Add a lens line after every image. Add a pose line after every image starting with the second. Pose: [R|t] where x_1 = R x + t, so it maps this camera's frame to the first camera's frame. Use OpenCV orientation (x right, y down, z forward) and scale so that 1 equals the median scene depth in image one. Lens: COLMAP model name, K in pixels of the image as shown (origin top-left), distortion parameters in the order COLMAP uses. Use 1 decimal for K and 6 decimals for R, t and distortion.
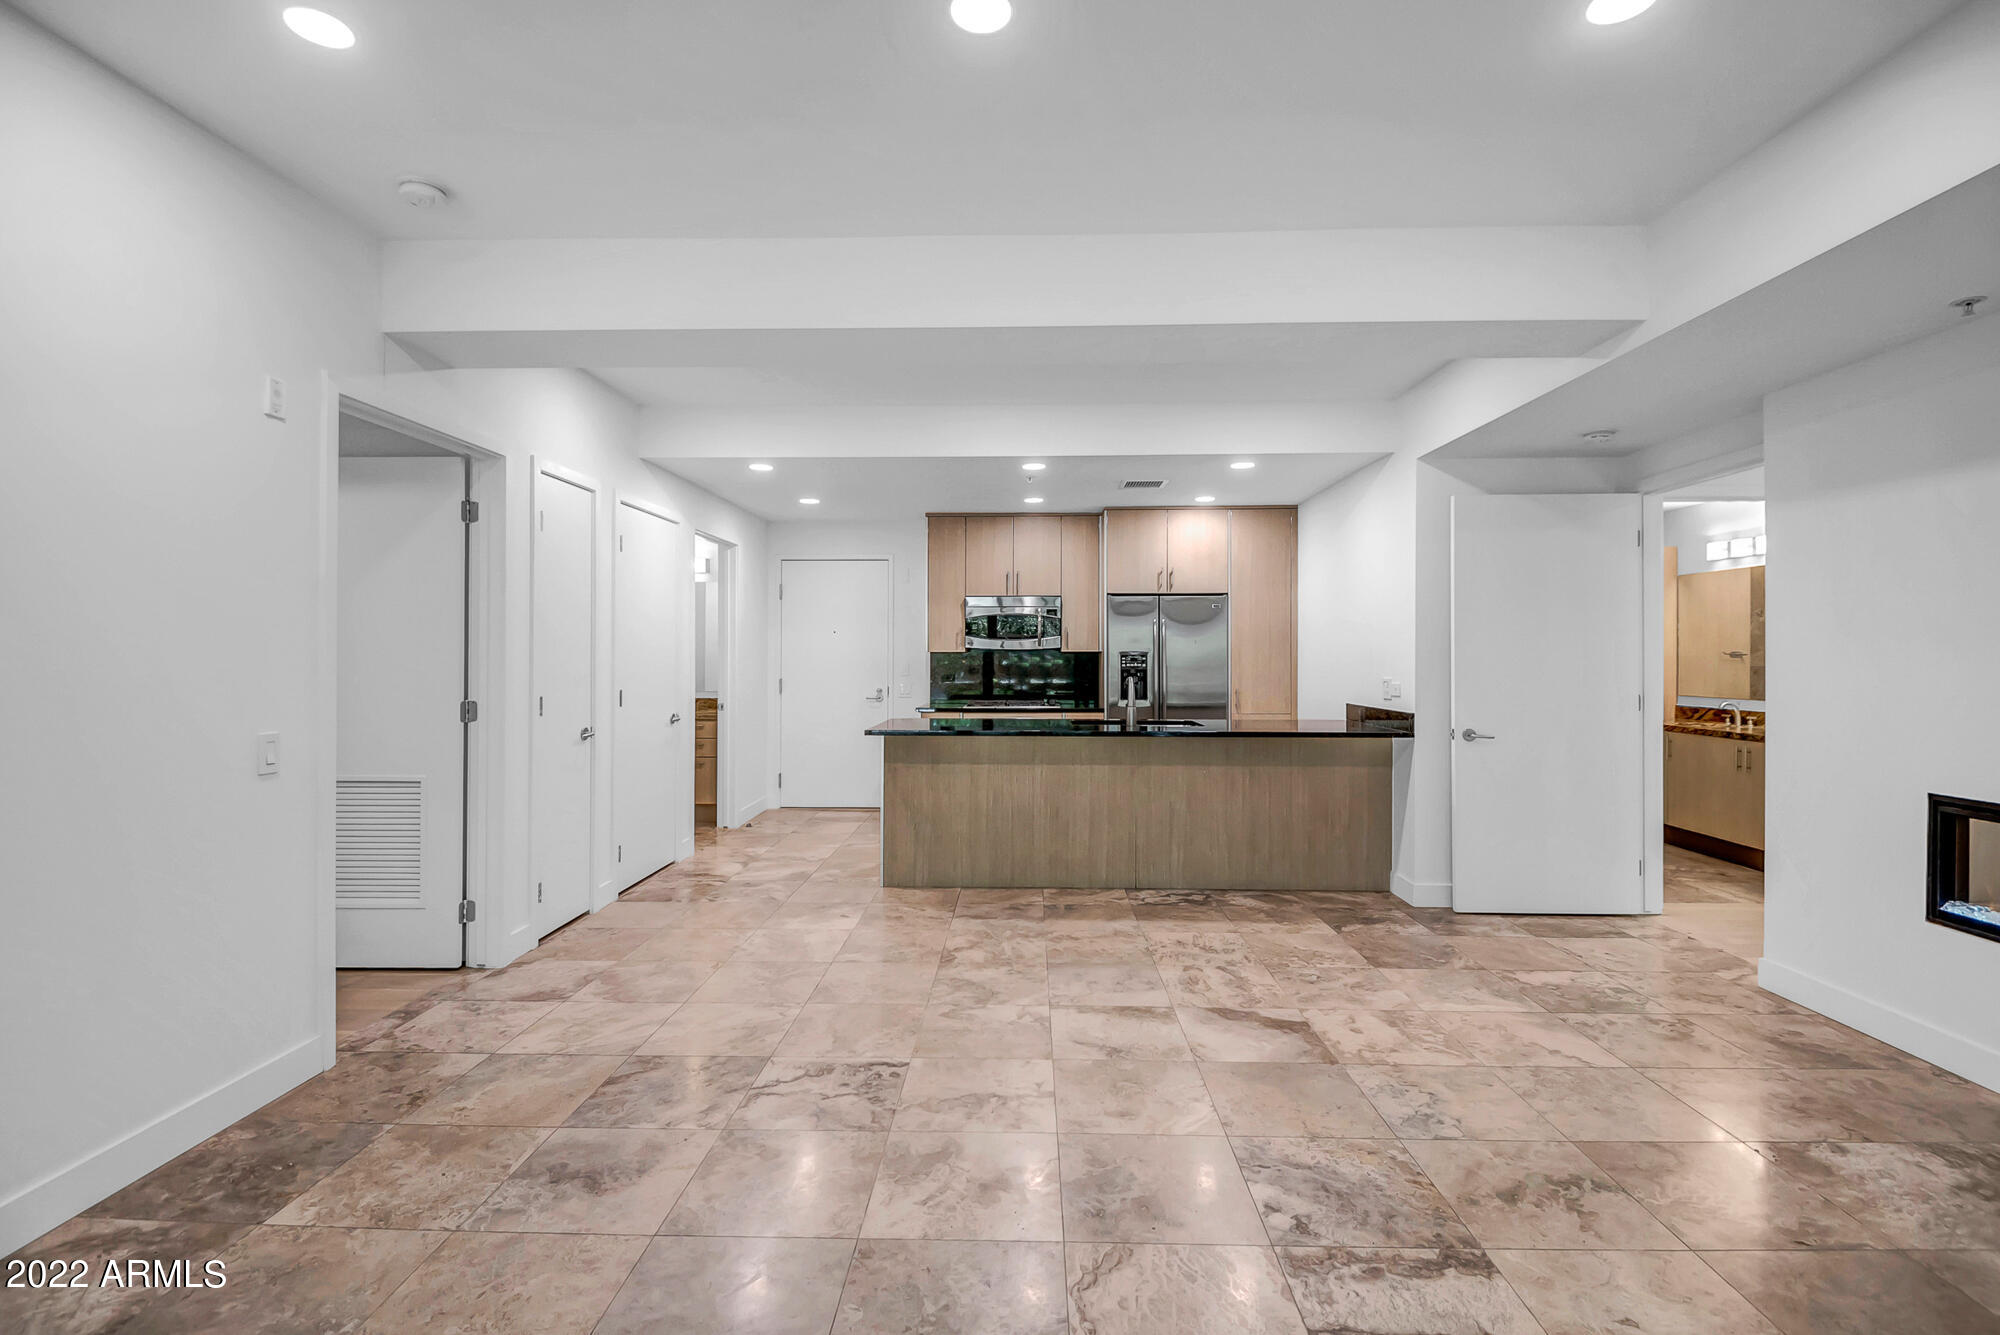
lens RADIAL K [[905.2, 0, 999.0], [0, 905.2, 655.6], [0, 0, 1]] dist [-0.012205, -0.000525]
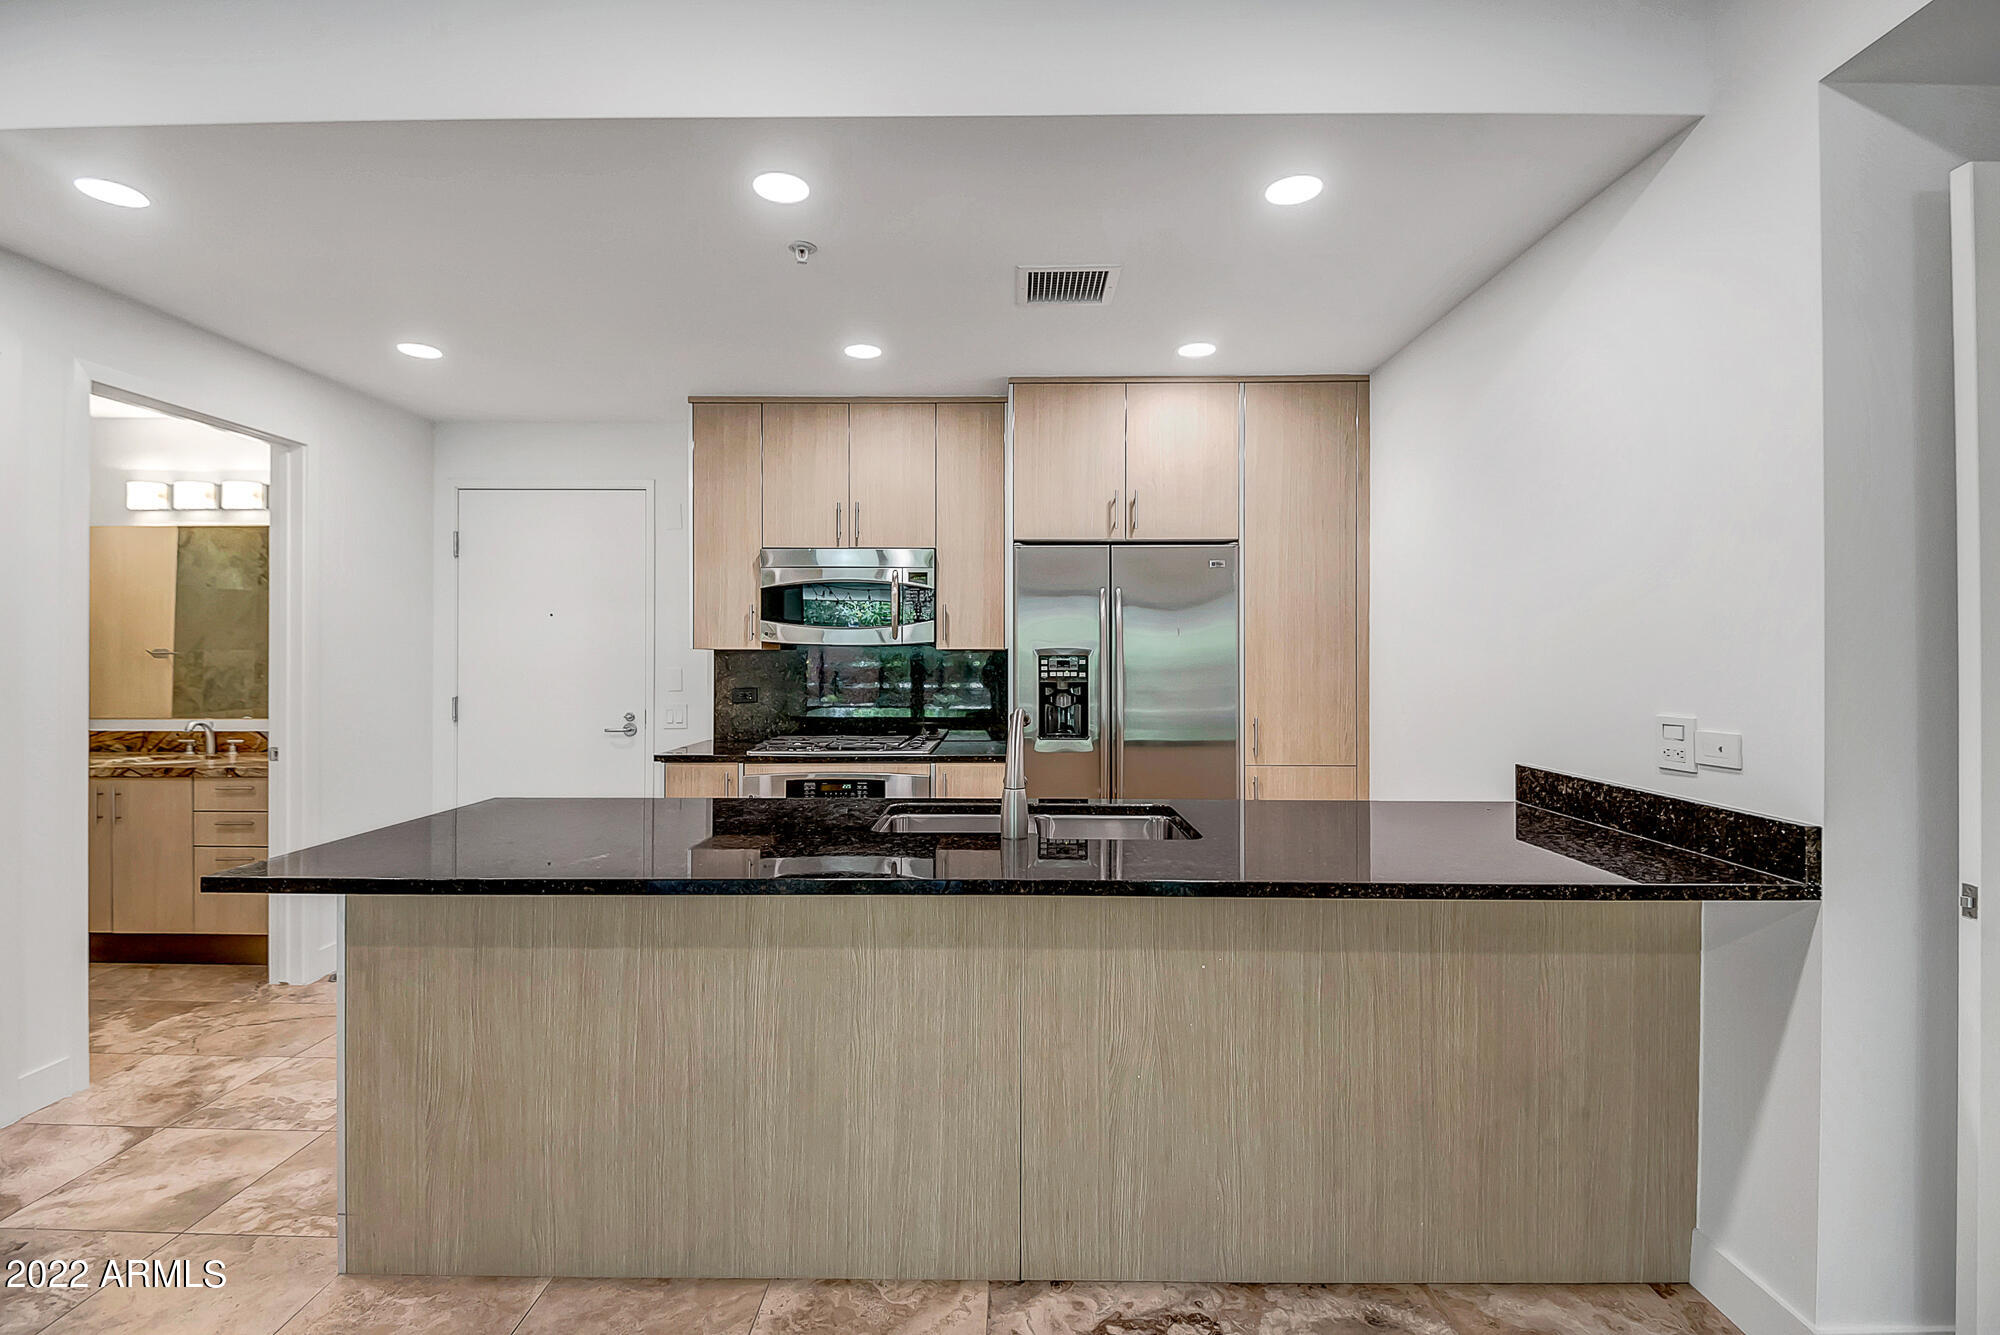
lens RADIAL K [[905.2, 0, 999.0], [0, 905.2, 655.6], [0, 0, 1]] dist [-0.012205, -0.000525]
pose [[0.999779, 0.001868, 0.020959, 0.100156], [-0.001863, 0.999998, -0.000242, -0.000367], [-0.020959, 0.000203, 0.999780, 0.468178]]
